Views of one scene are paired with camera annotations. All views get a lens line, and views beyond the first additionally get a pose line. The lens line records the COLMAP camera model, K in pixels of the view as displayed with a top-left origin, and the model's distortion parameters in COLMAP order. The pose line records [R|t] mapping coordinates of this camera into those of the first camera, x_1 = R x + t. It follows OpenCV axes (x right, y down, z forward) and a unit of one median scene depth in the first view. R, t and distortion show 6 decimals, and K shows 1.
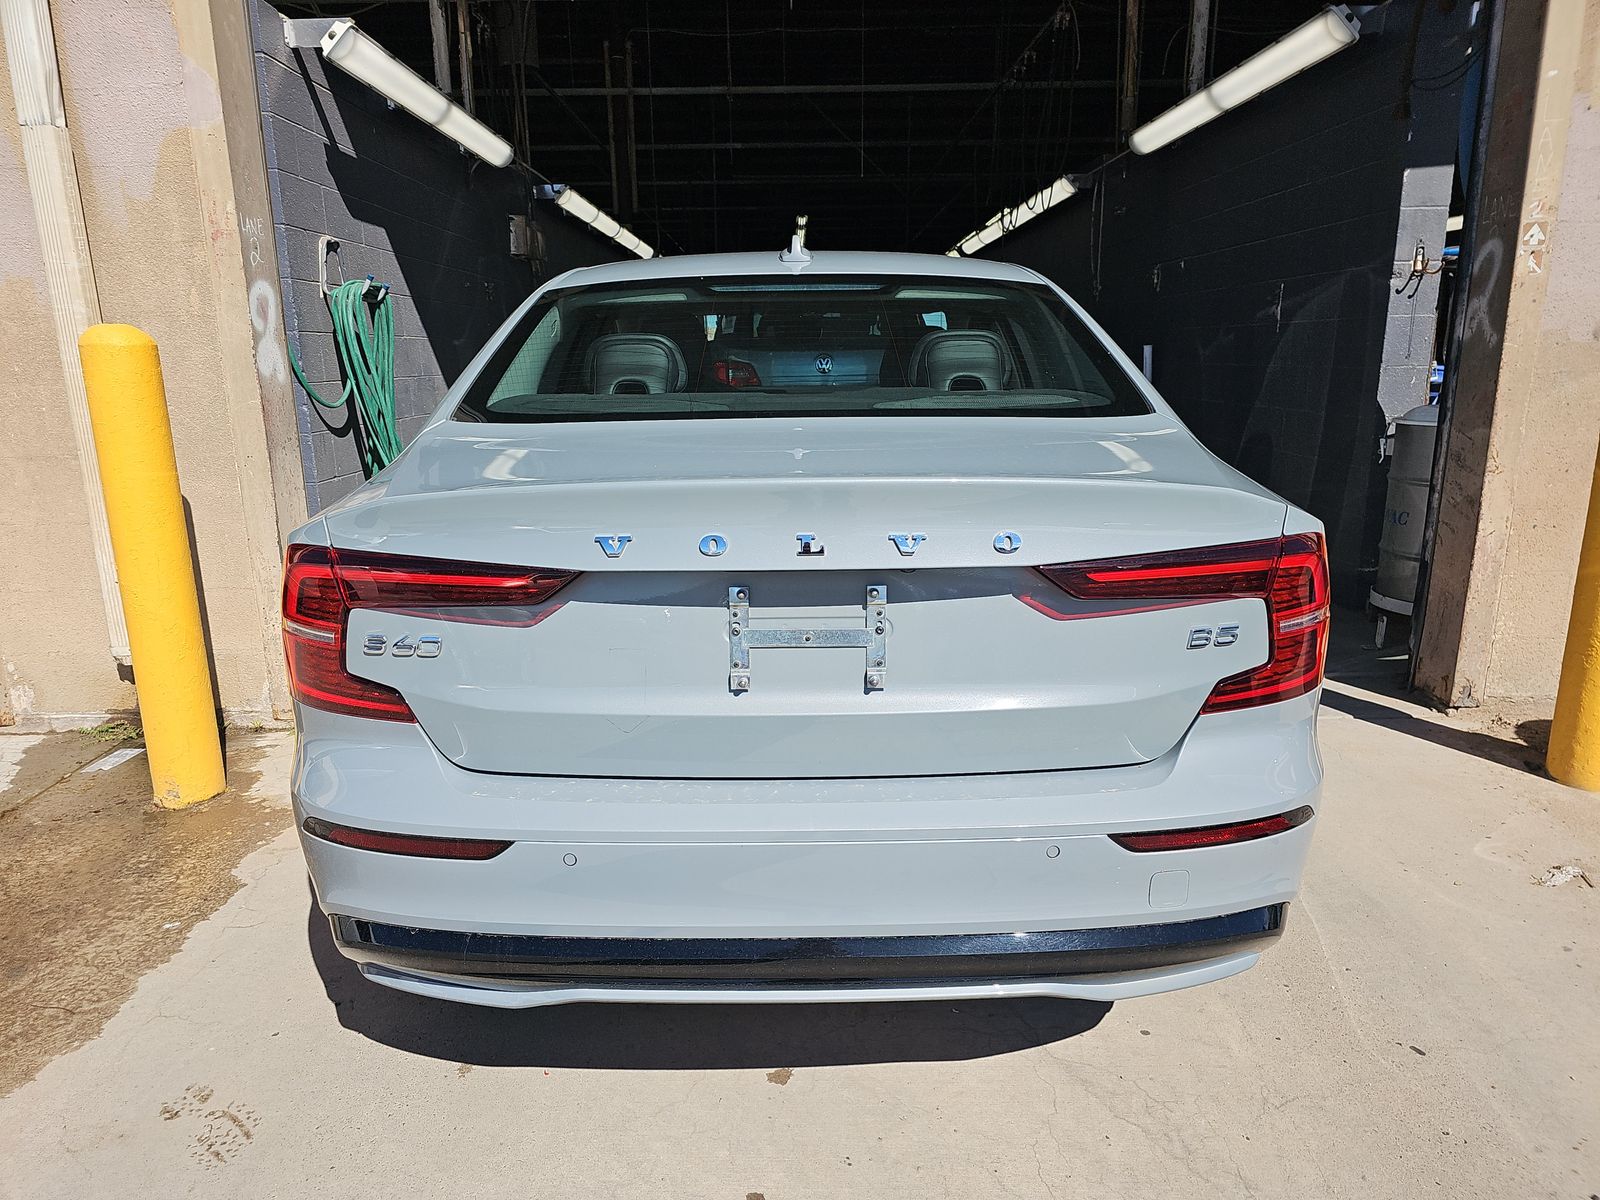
lens RADIAL K [[1073.0, 0, 800.0], [0, 1073.0, 600.0], [0, 0, 1]] dist [0.032201, -0.019363]
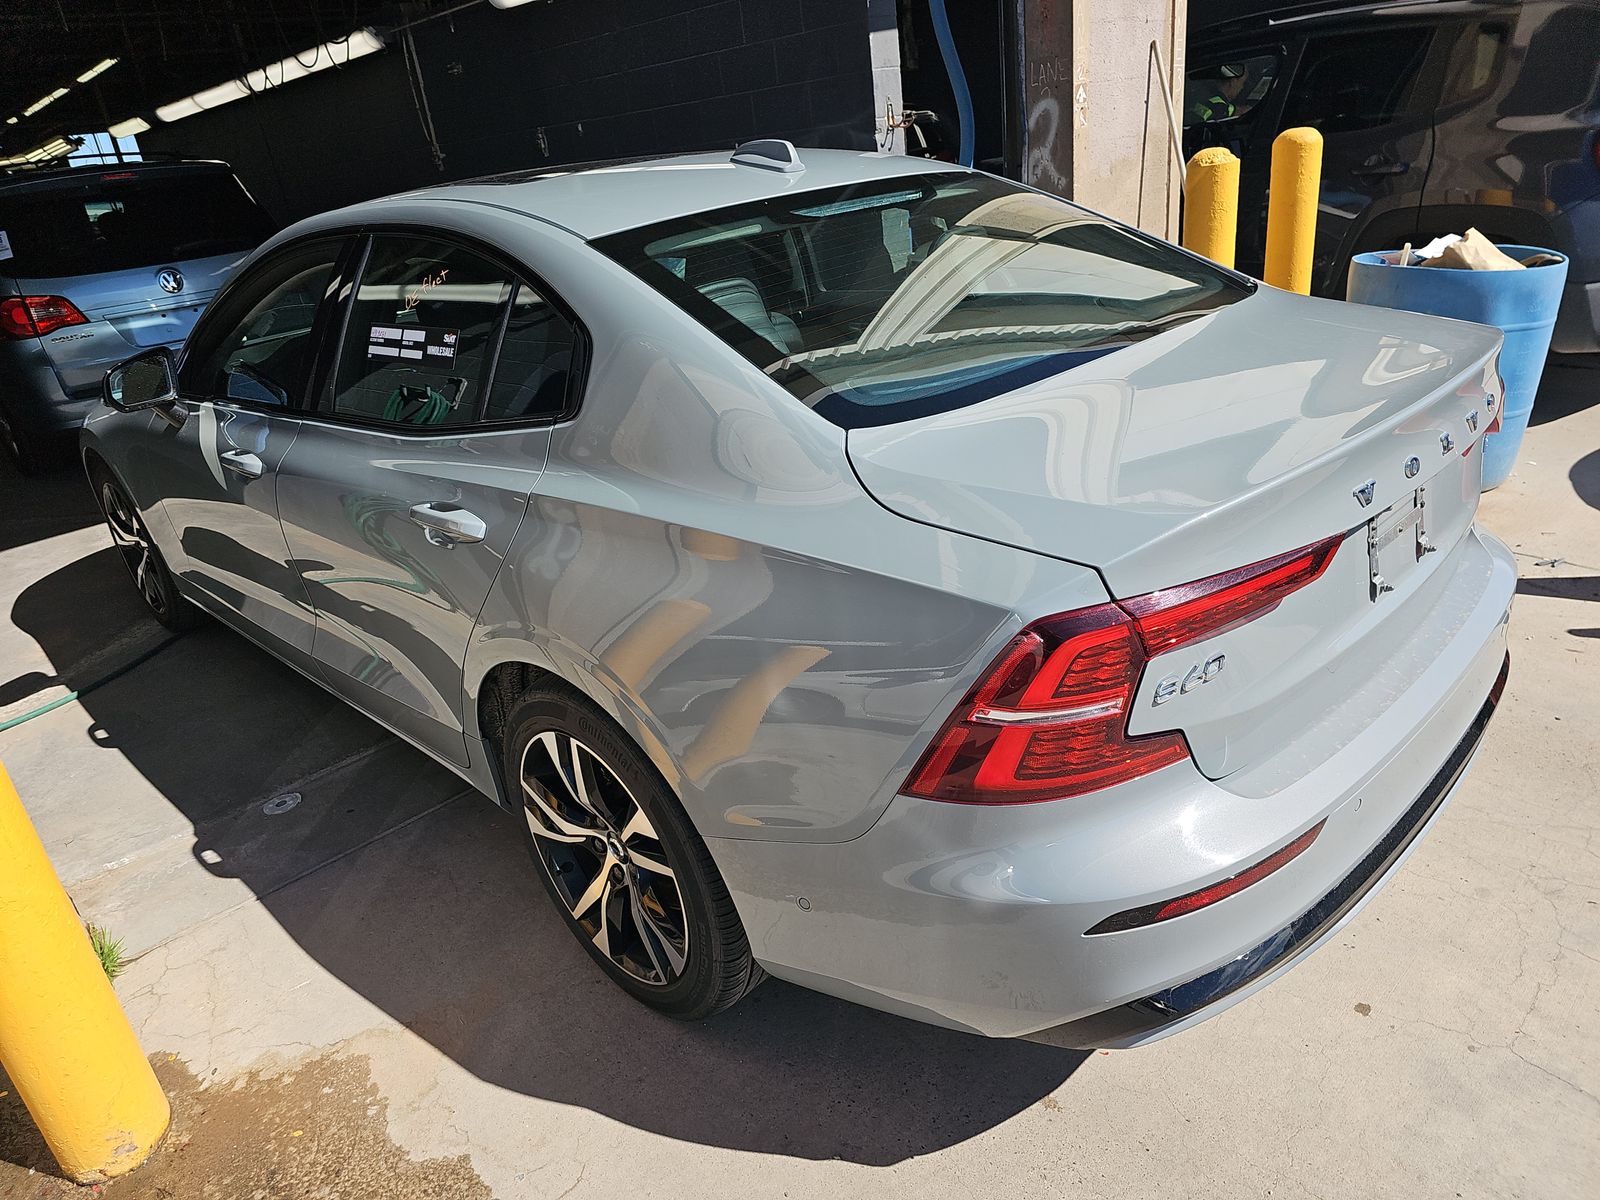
lens RADIAL K [[1073.0, 0, 800.0], [0, 1073.0, 600.0], [0, 0, 1]] dist [0.032201, -0.019363]
pose [[0.718618, -0.333487, 0.610225, -0.500550], [0.255928, 0.942751, 0.213824, -0.128694], [-0.646598, 0.002516, 0.762827, 0.242716]]
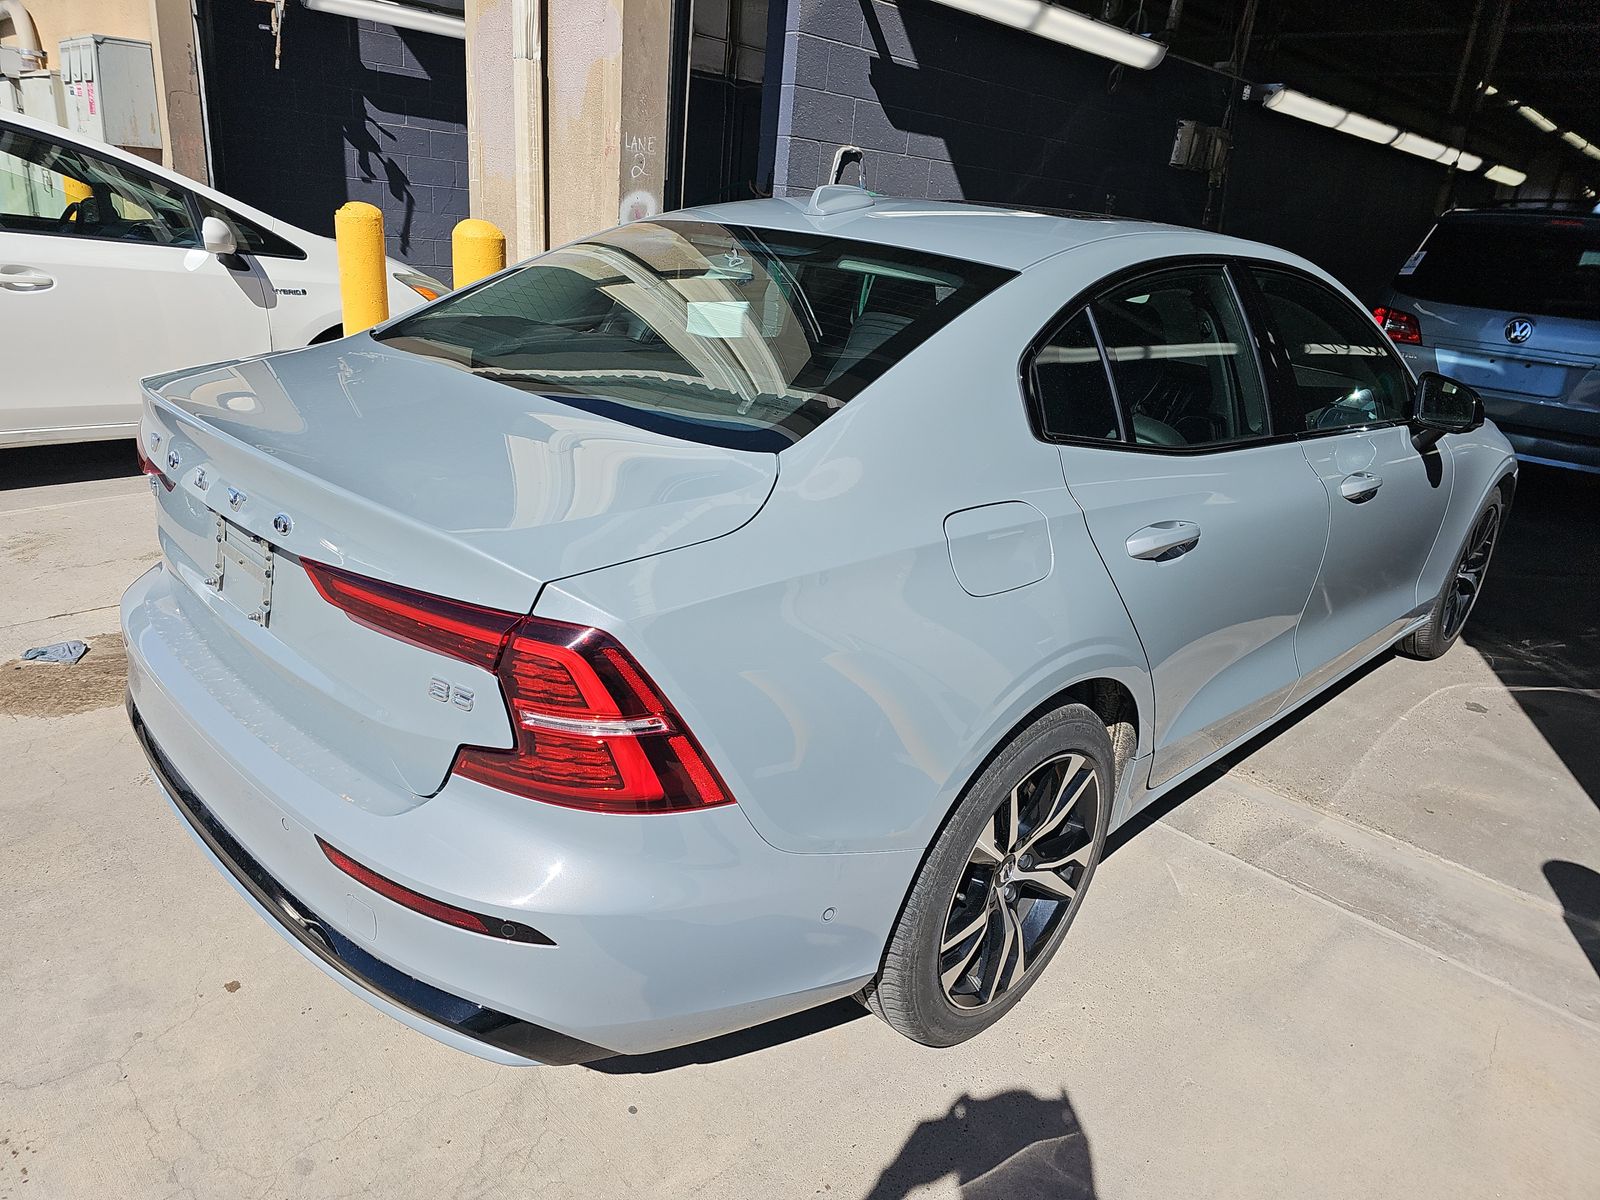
lens RADIAL K [[1073.0, 0, 800.0], [0, 1073.0, 600.0], [0, 0, 1]] dist [0.032201, -0.019363]
pose [[0.729673, 0.300679, -0.614142, 0.496002], [-0.245536, 0.953447, 0.175074, -0.119212], [0.638193, 0.023048, 0.769532, 0.216119]]
